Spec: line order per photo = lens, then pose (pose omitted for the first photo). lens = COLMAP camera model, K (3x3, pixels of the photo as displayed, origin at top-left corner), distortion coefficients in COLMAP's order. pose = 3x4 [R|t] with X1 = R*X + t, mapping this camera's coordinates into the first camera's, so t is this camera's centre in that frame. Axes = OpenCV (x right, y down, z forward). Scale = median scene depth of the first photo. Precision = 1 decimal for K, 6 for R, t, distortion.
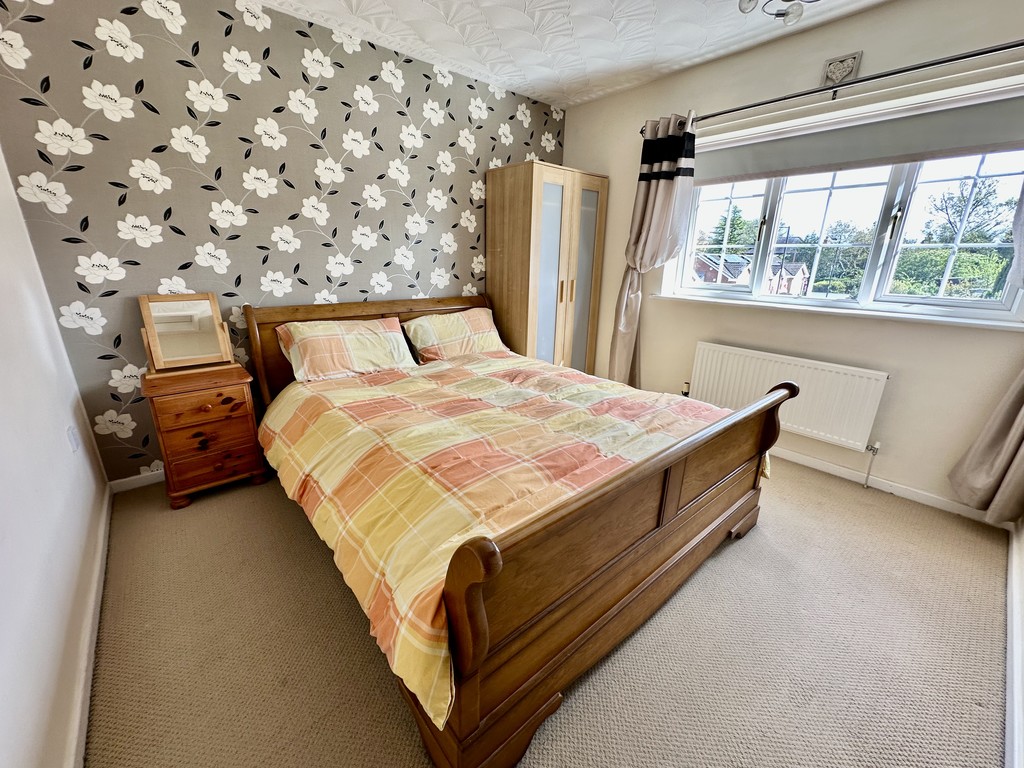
lens RADIAL K [[409.0, 0, 510.2], [0, 409.0, 382.0], [0, 0, 1]] dist [-0.001583, 0.000173]
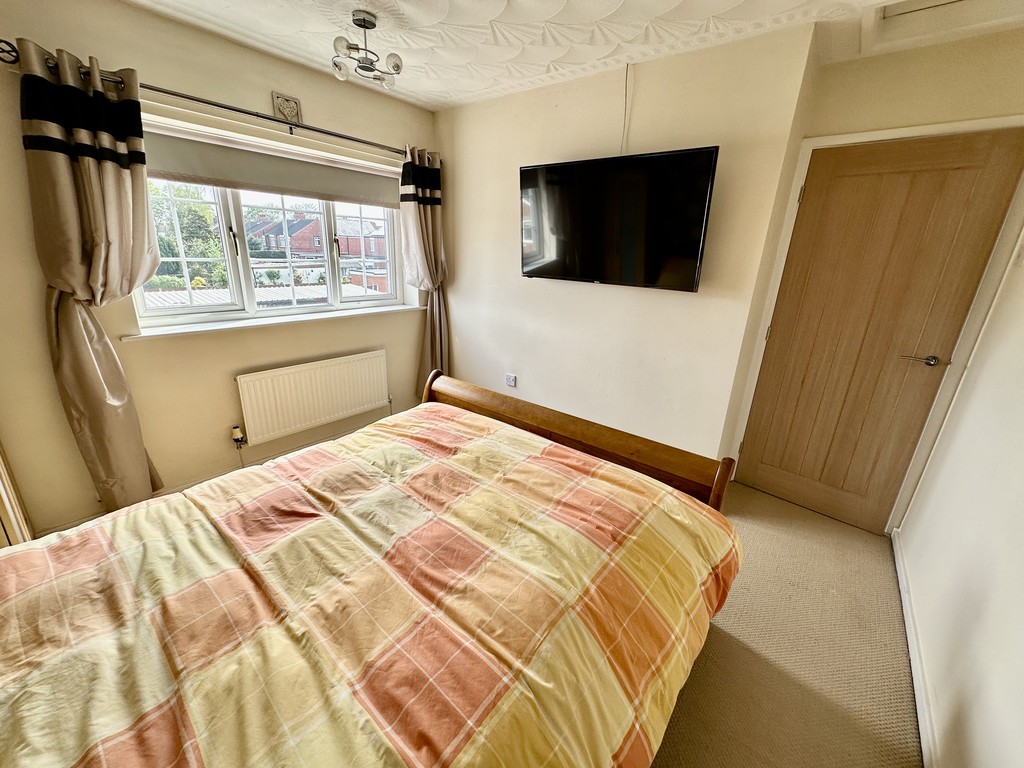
lens RADIAL K [[409.0, 0, 510.2], [0, 409.0, 382.0], [0, 0, 1]] dist [-0.001583, 0.000173]
pose [[-0.189518, -0.326792, 0.925899, -0.483849], [0.245809, 0.897170, 0.366966, -0.292355], [-0.950611, 0.297141, -0.089702, 0.617114]]
